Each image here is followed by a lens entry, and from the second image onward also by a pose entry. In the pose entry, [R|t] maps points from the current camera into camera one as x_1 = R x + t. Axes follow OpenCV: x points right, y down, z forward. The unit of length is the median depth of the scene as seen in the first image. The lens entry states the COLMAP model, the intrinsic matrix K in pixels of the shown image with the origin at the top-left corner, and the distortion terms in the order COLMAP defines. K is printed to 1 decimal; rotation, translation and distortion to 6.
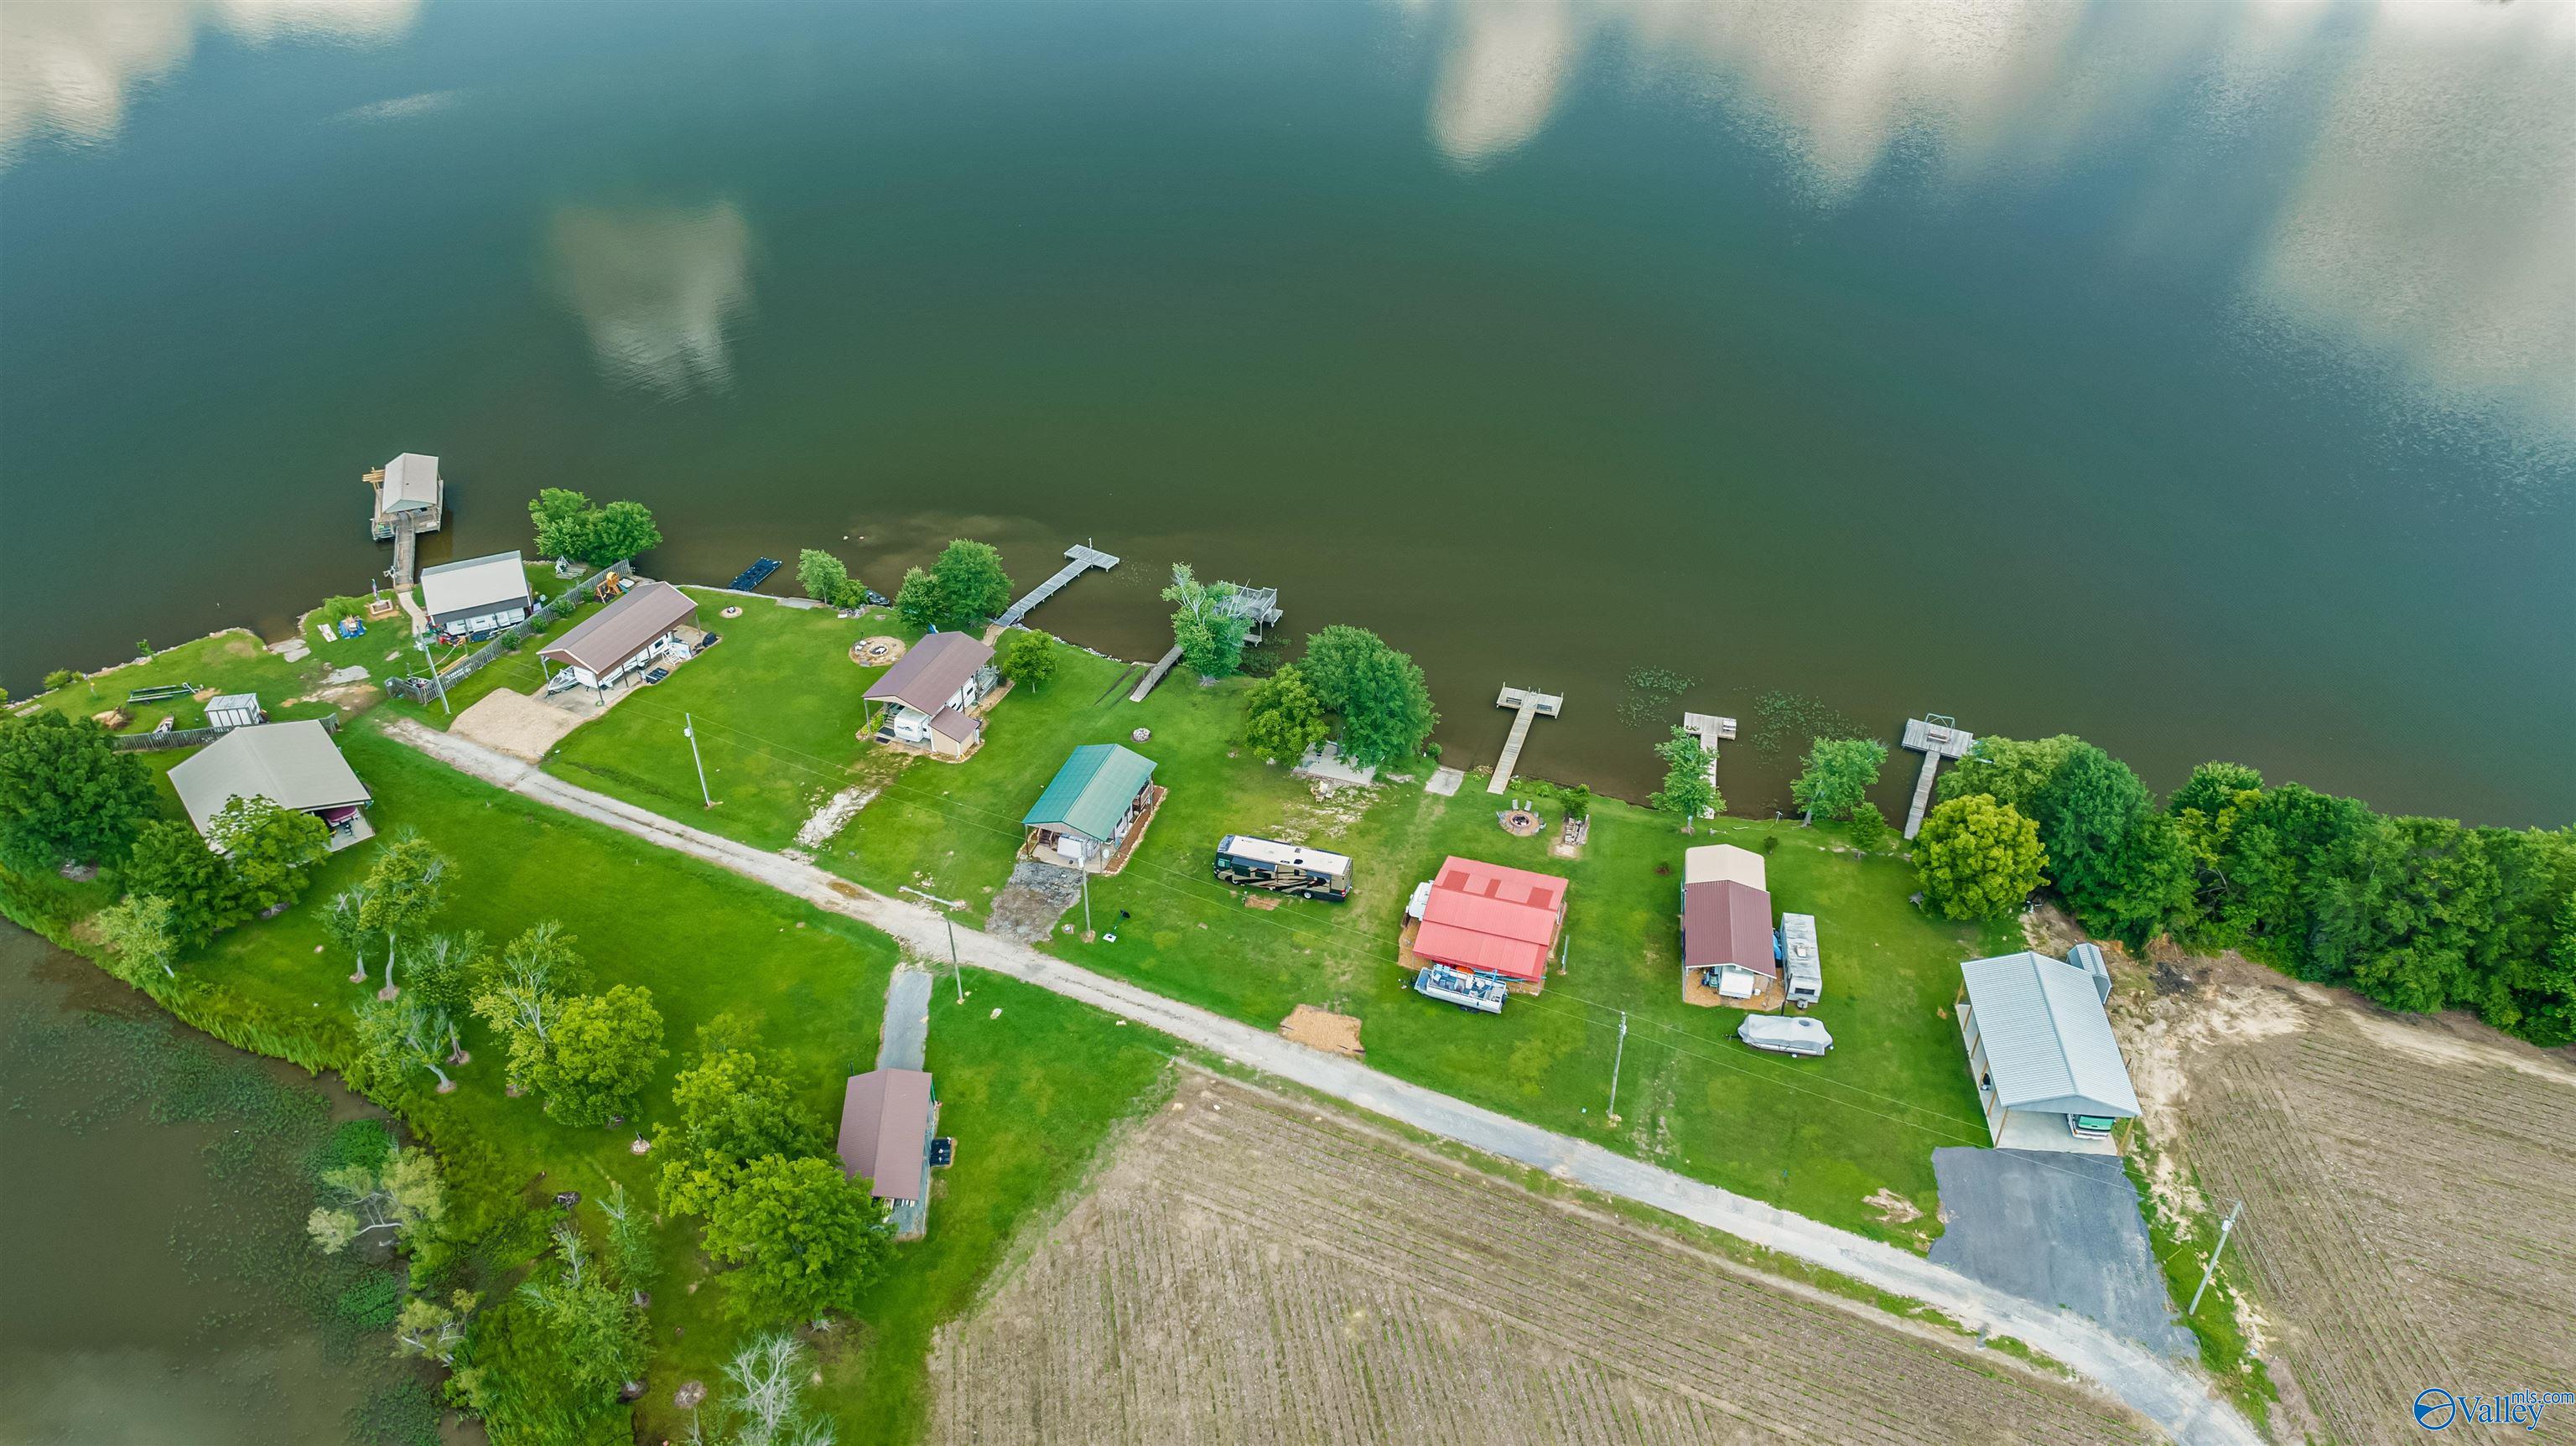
lens RADIAL K [[1784.7, 0, 1288.0], [0, 1784.7, 723.0], [0, 0, 1]] dist [-0.005005, -0.005062]
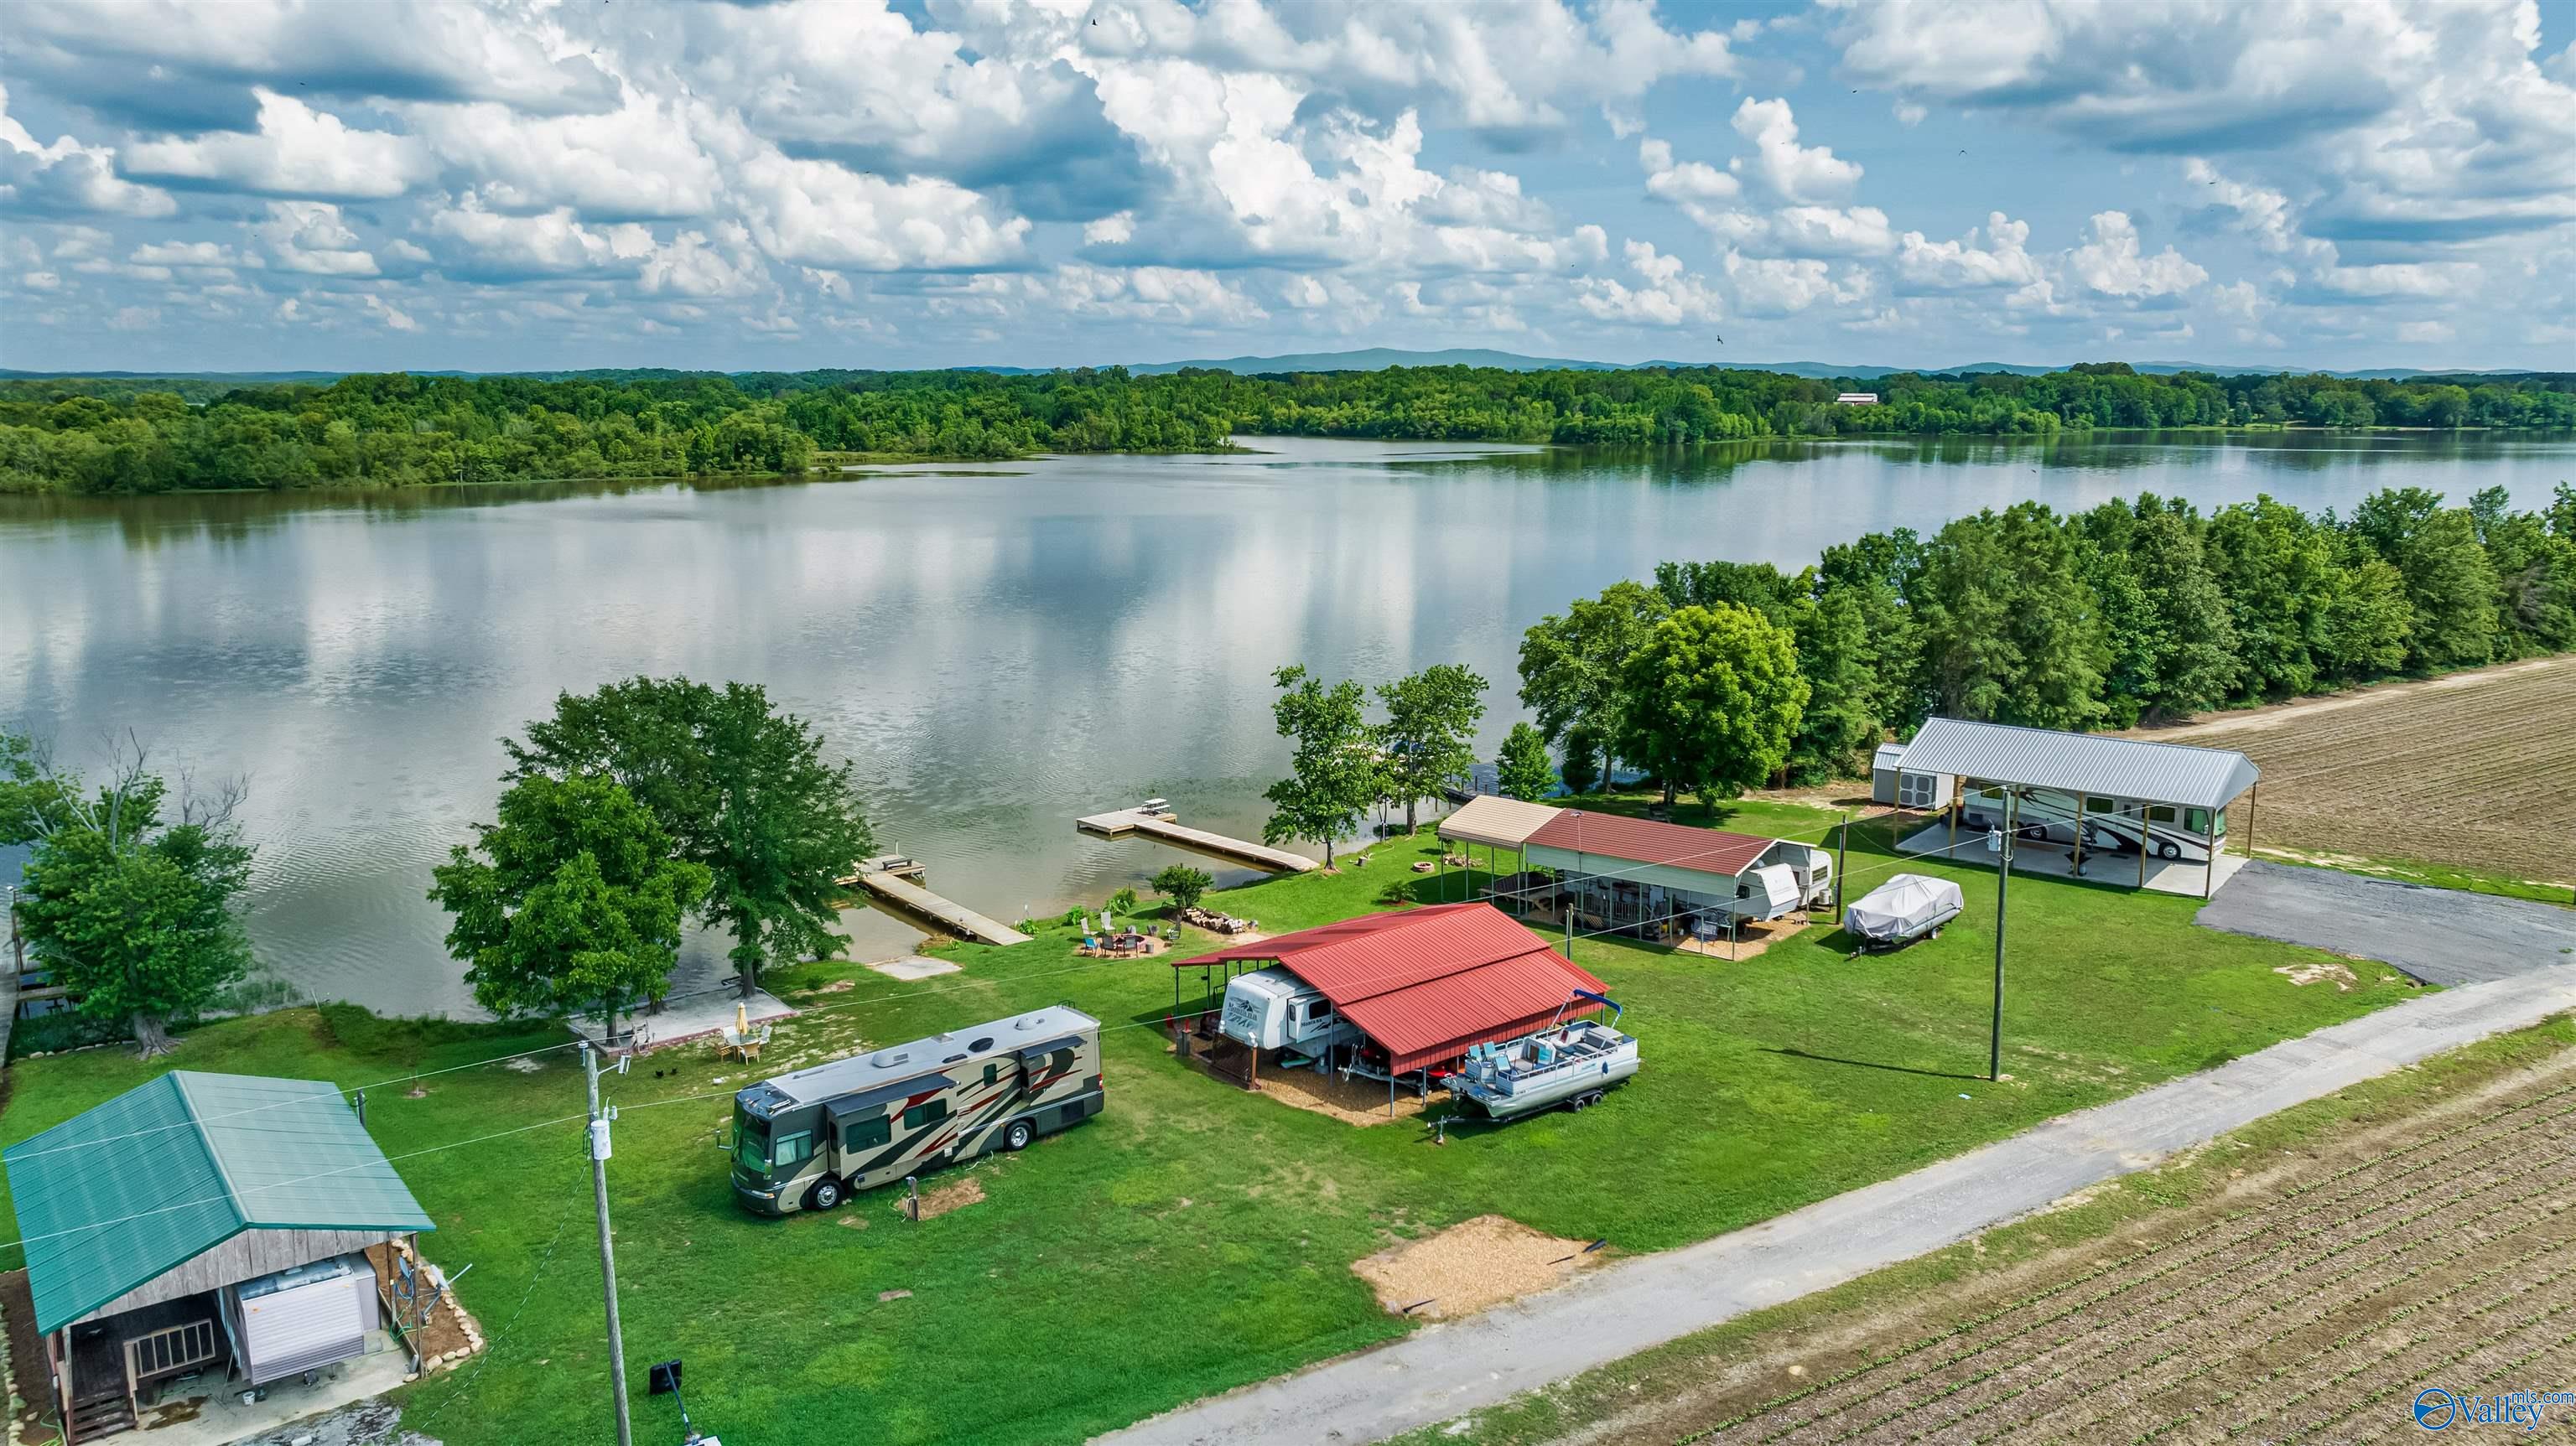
lens RADIAL K [[1846.0, 0, 1285.8], [0, 1846.0, 673.4], [0, 0, 1]] dist [-0.010372, -0.001368]
pose [[0.544251, -0.133550, 0.828224, -0.269609], [0.490112, 0.851865, -0.184705, 0.116290], [-0.680868, 0.506448, 0.529083, 0.739475]]
